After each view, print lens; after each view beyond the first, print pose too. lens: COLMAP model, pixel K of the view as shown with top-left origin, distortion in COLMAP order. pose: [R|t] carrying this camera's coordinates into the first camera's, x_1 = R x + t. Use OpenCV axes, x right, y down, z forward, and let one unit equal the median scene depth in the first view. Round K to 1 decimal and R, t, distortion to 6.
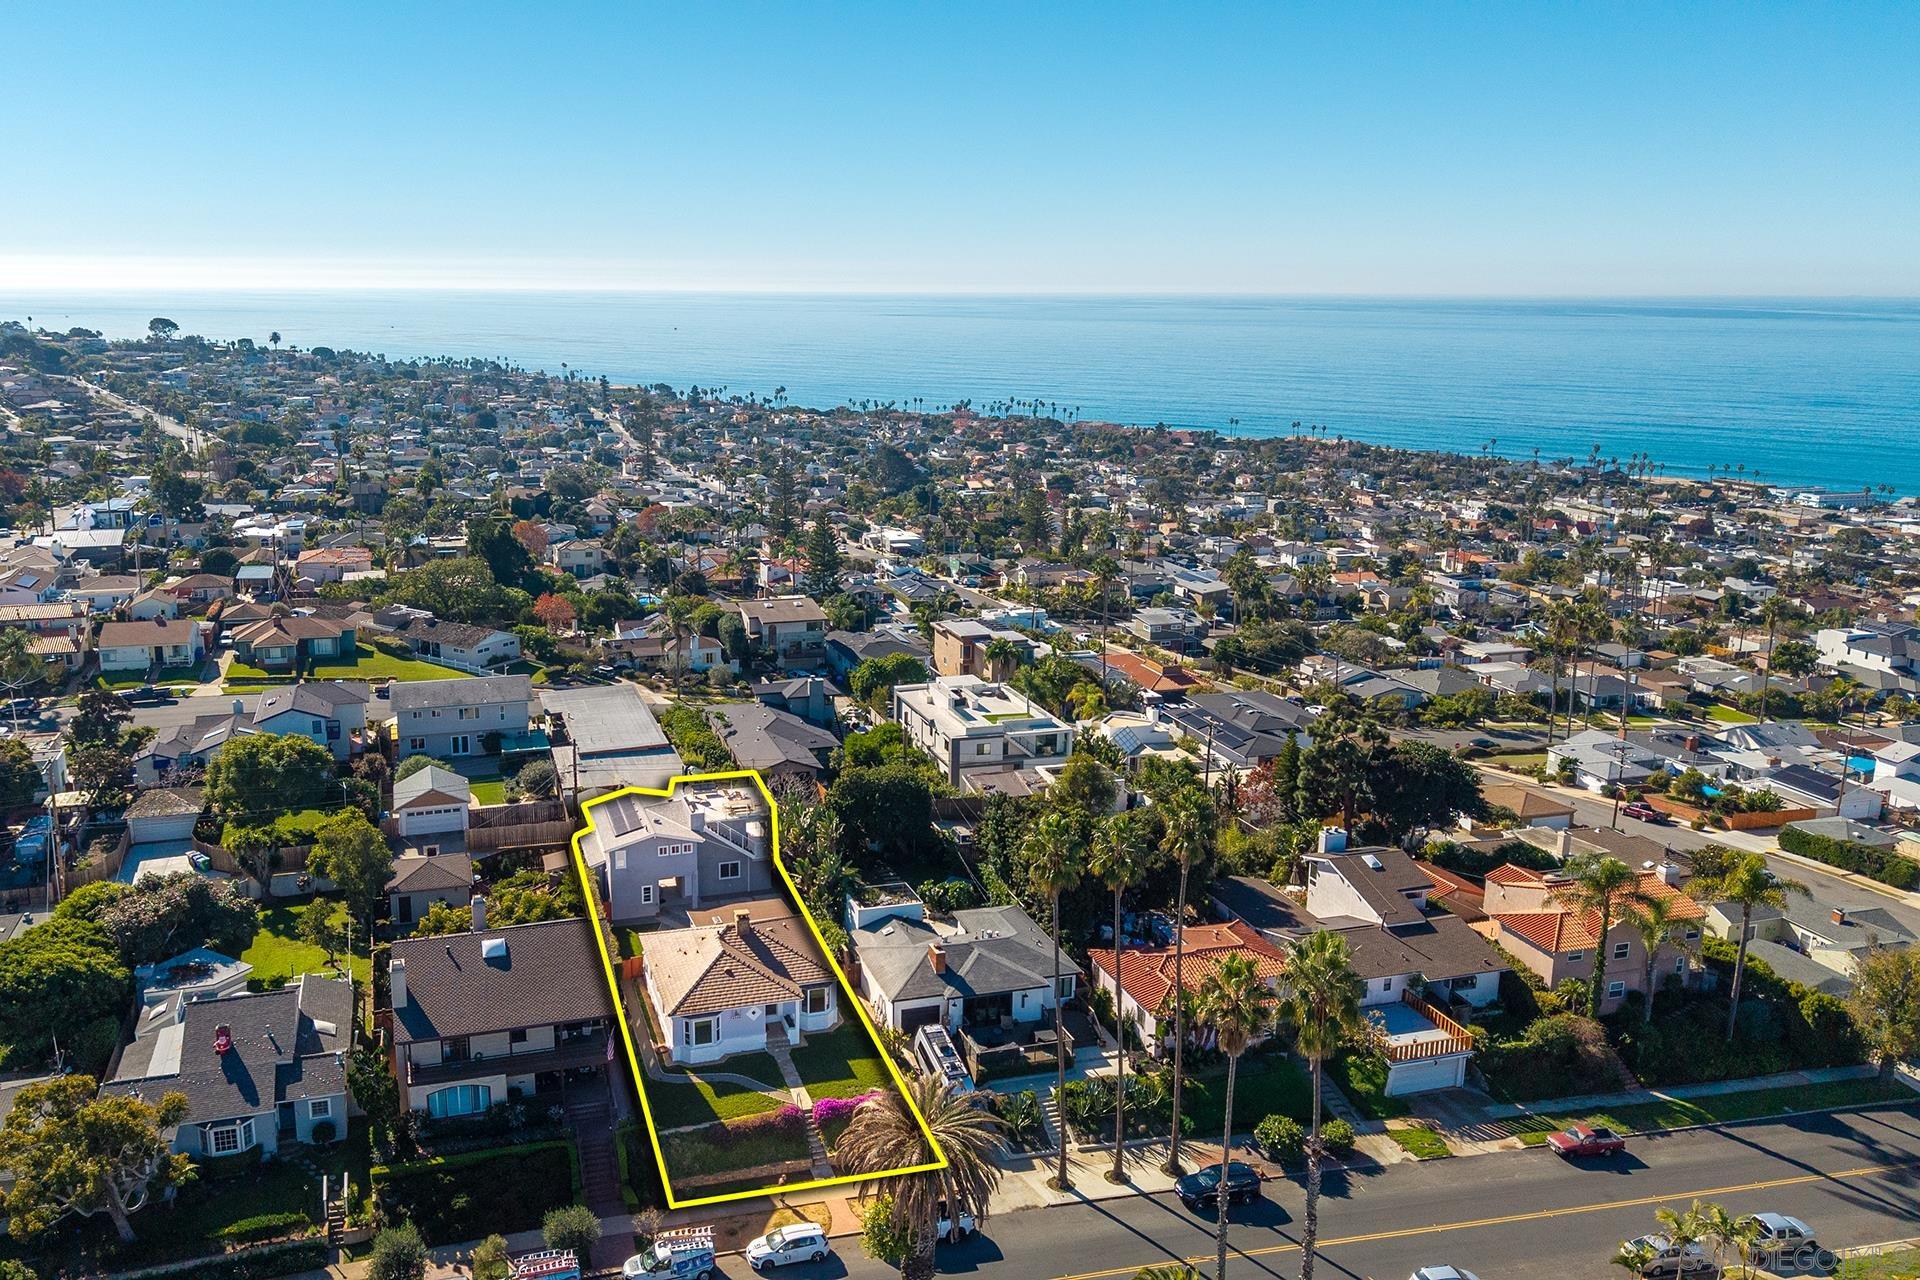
lens RADIAL K [[1496.7, 0, 857.1], [0, 1496.7, 615.9], [0, 0, 1]] dist [0.028048, -0.008172]
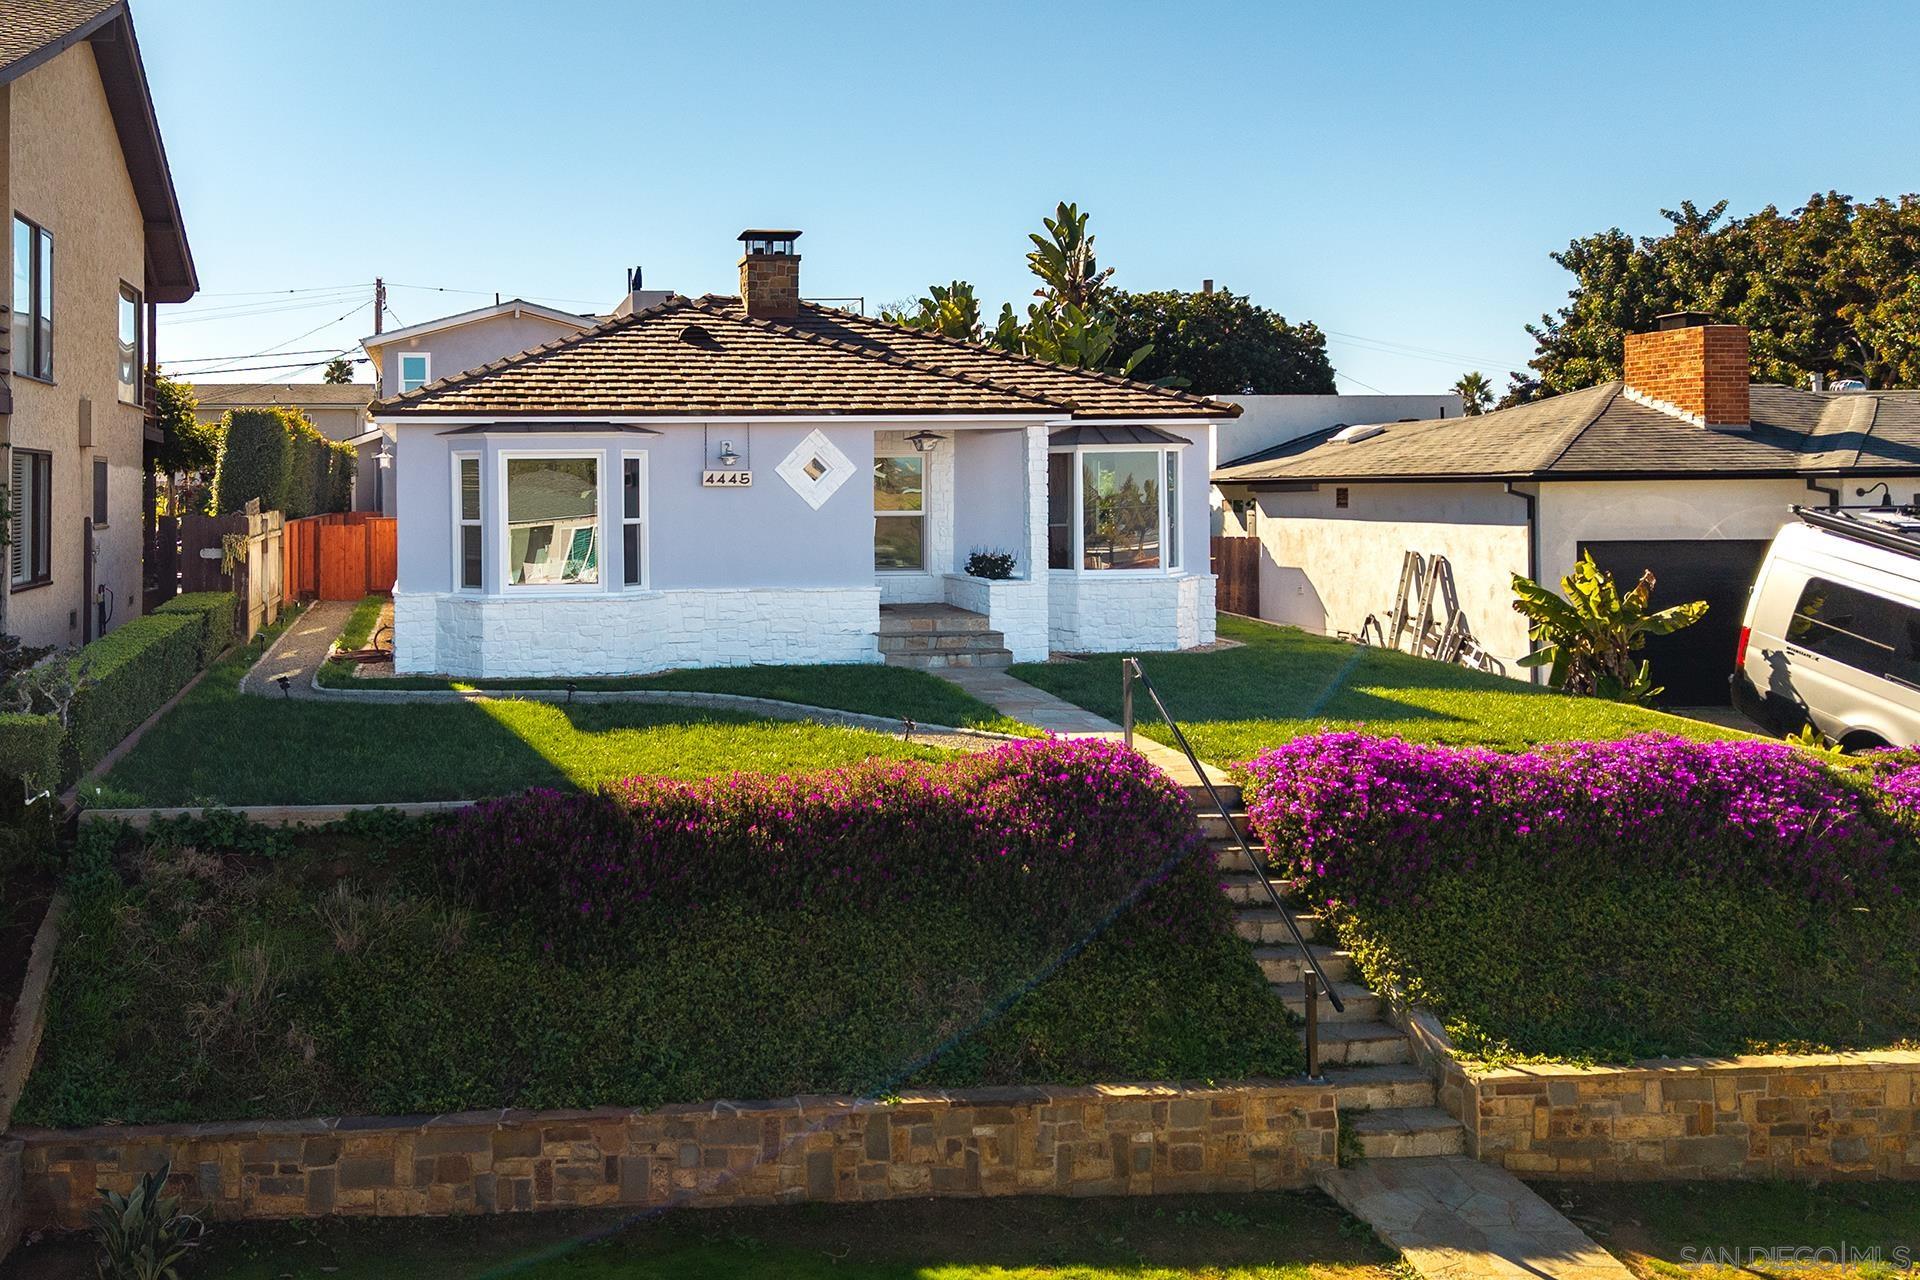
lens RADIAL K [[1696.7, 0, 621.7], [0, 1696.7, 489.0], [0, 0, 1]] dist [0.026221, -0.007962]
pose [[0.982220, -0.013660, -0.187237, -0.045653], [-0.027270, 0.976390, -0.214285, 0.275154], [0.185743, 0.215581, 0.958658, 0.681836]]
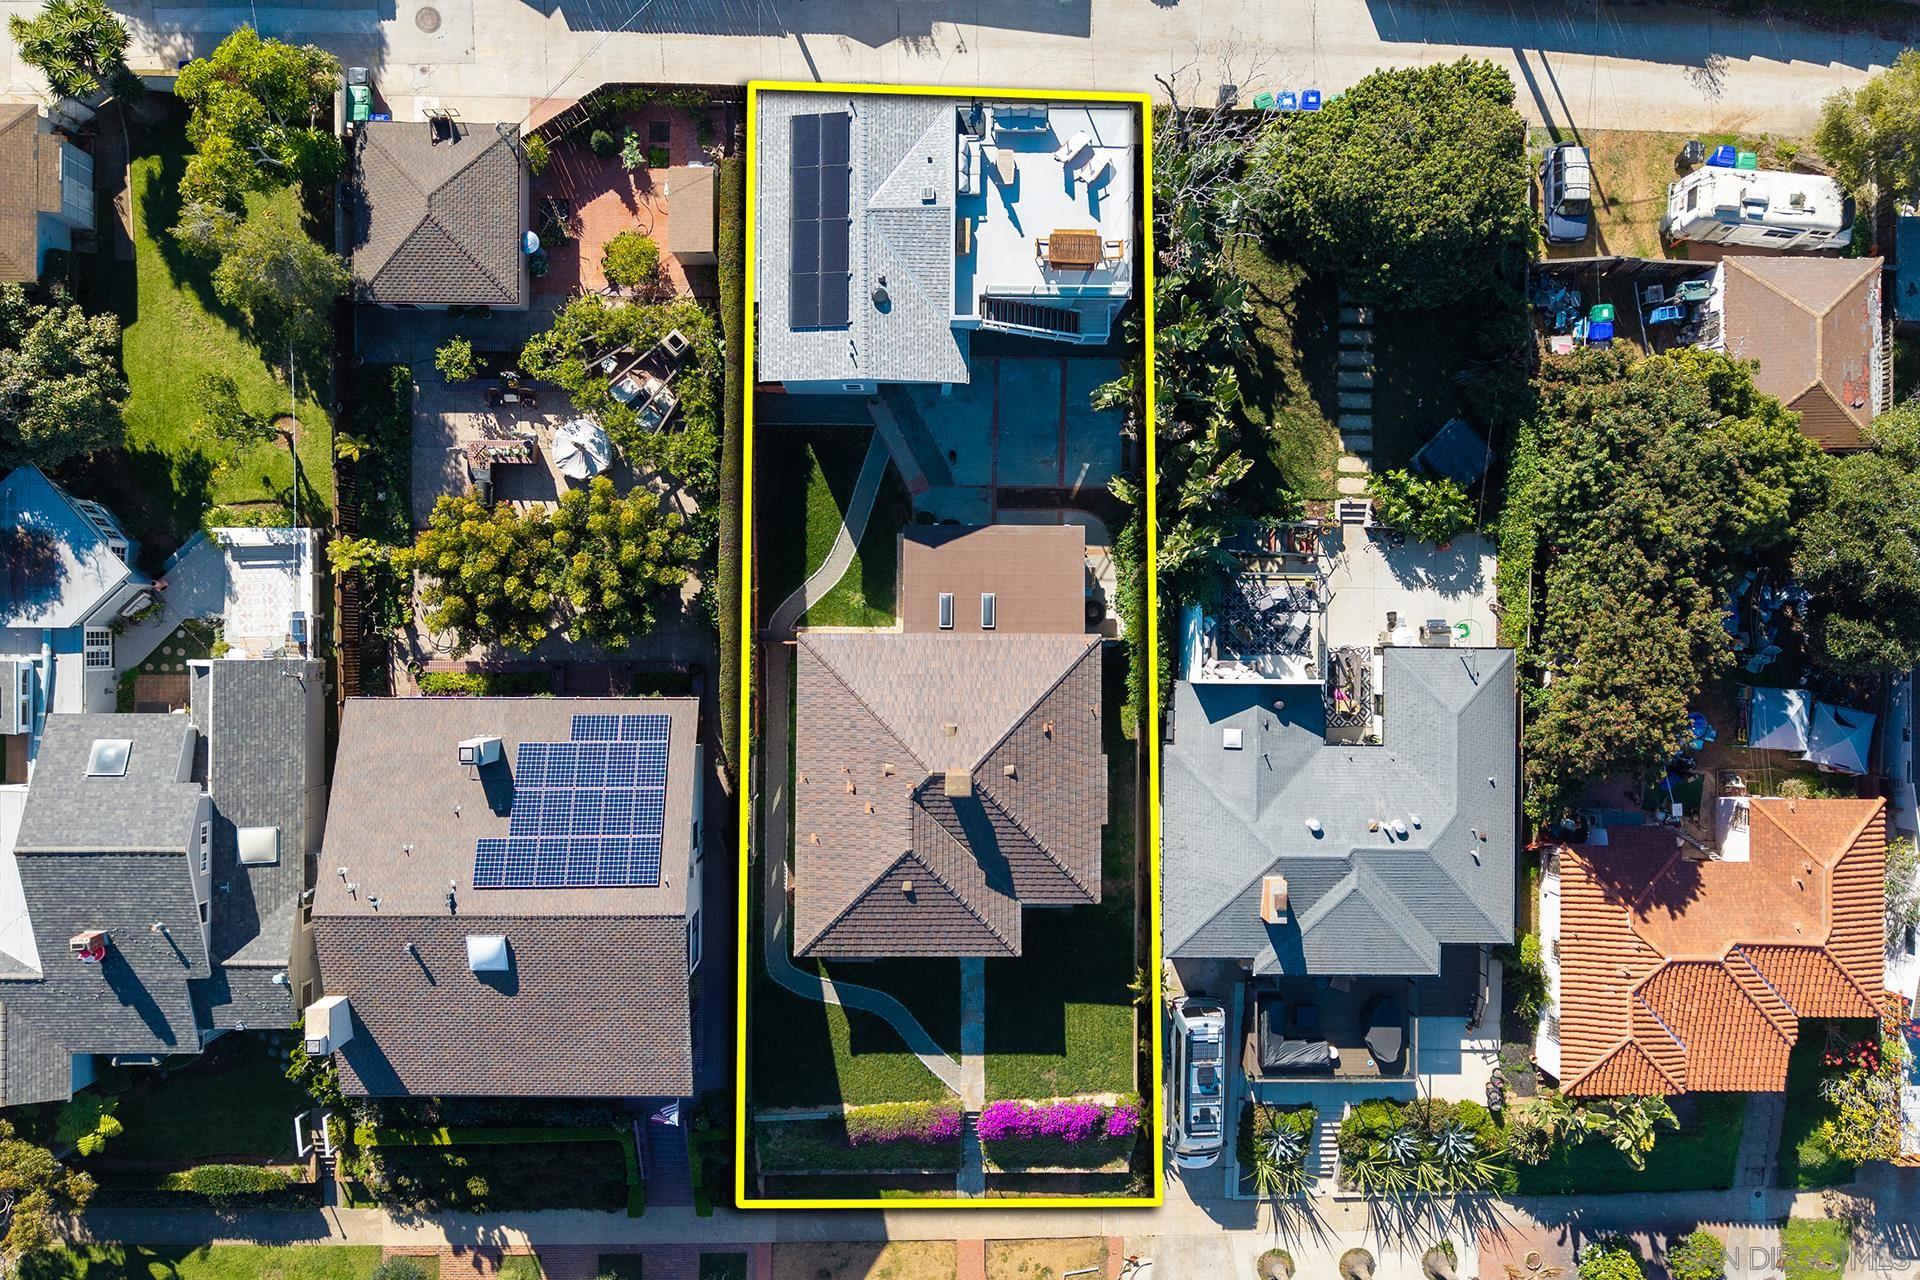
lens RADIAL K [[1527.5, 0, 961.5], [0, 1527.5, 635.3], [0, 0, 1]] dist [0.045936, -0.046069]
pose [[0.956692, 0.289867, 0.026771, -0.098389], [-0.088941, 0.203493, 0.975028, -0.327722], [0.277181, -0.935183, 0.220462, 0.855514]]
